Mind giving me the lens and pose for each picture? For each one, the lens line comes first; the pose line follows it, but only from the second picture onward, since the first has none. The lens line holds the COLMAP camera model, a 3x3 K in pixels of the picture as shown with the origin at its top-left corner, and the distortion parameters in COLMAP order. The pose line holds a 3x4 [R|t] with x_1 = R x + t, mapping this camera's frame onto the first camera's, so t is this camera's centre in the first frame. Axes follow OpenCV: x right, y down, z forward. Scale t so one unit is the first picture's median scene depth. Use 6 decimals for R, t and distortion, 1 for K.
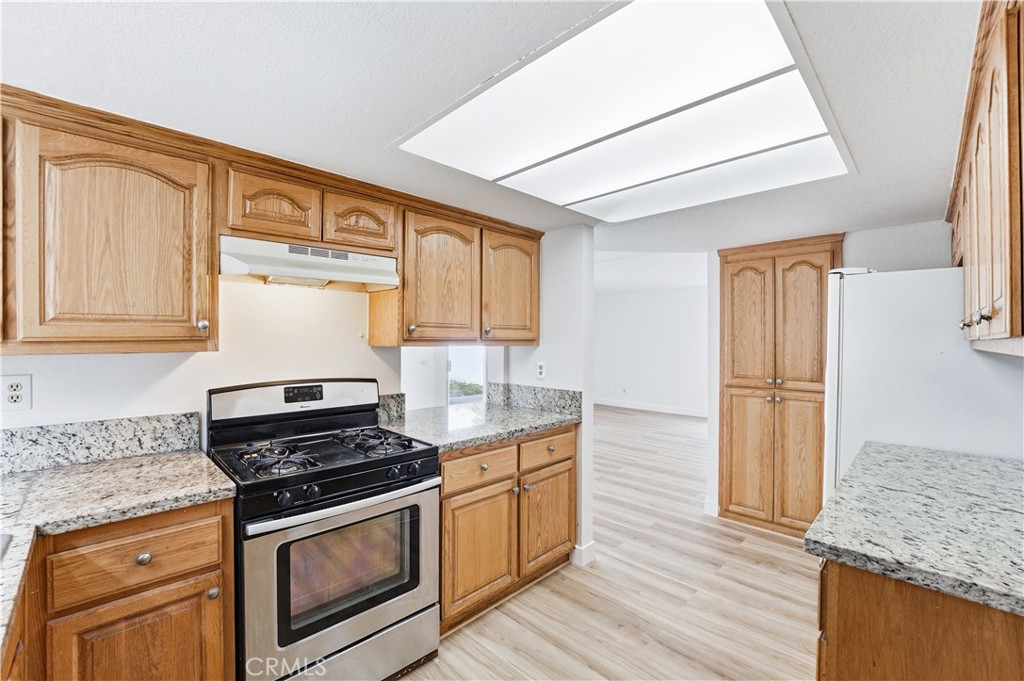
lens RADIAL K [[424.1, 0, 511.3], [0, 424.1, 340.0], [0, 0, 1]] dist [-0.032190, 0.006362]
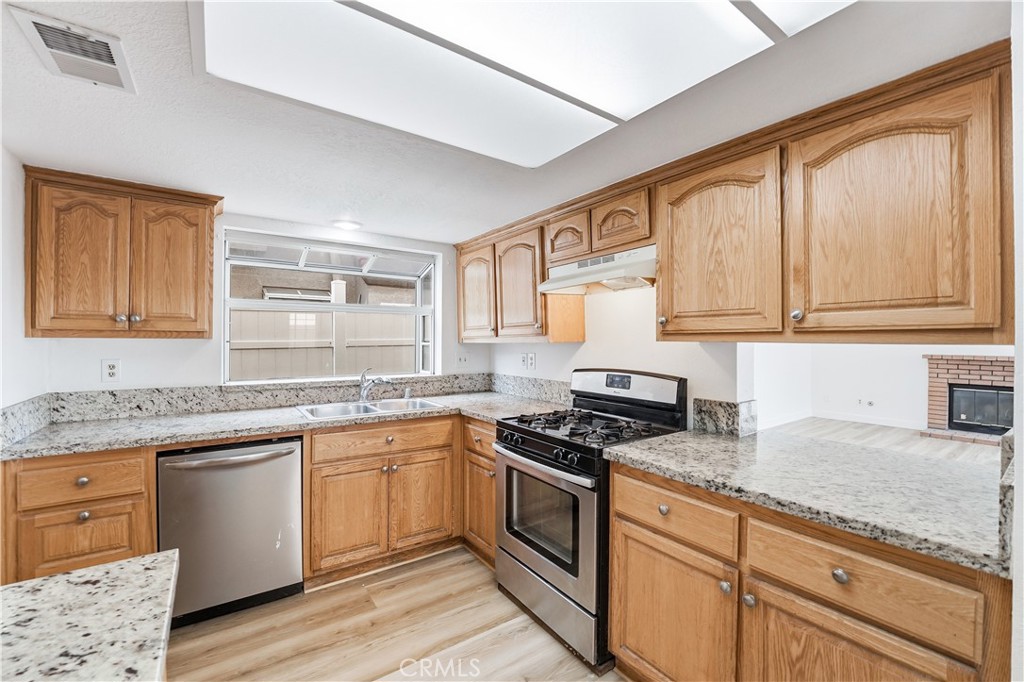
lens RADIAL K [[424.1, 0, 511.3], [0, 424.1, 340.5], [0, 0, 1]] dist [-0.032190, 0.006362]
pose [[-0.169994, -0.003280, -0.985440, 0.694339], [-0.002614, 0.999992, -0.002878, 0.017785], [0.985442, 0.002087, -0.170001, 0.882283]]
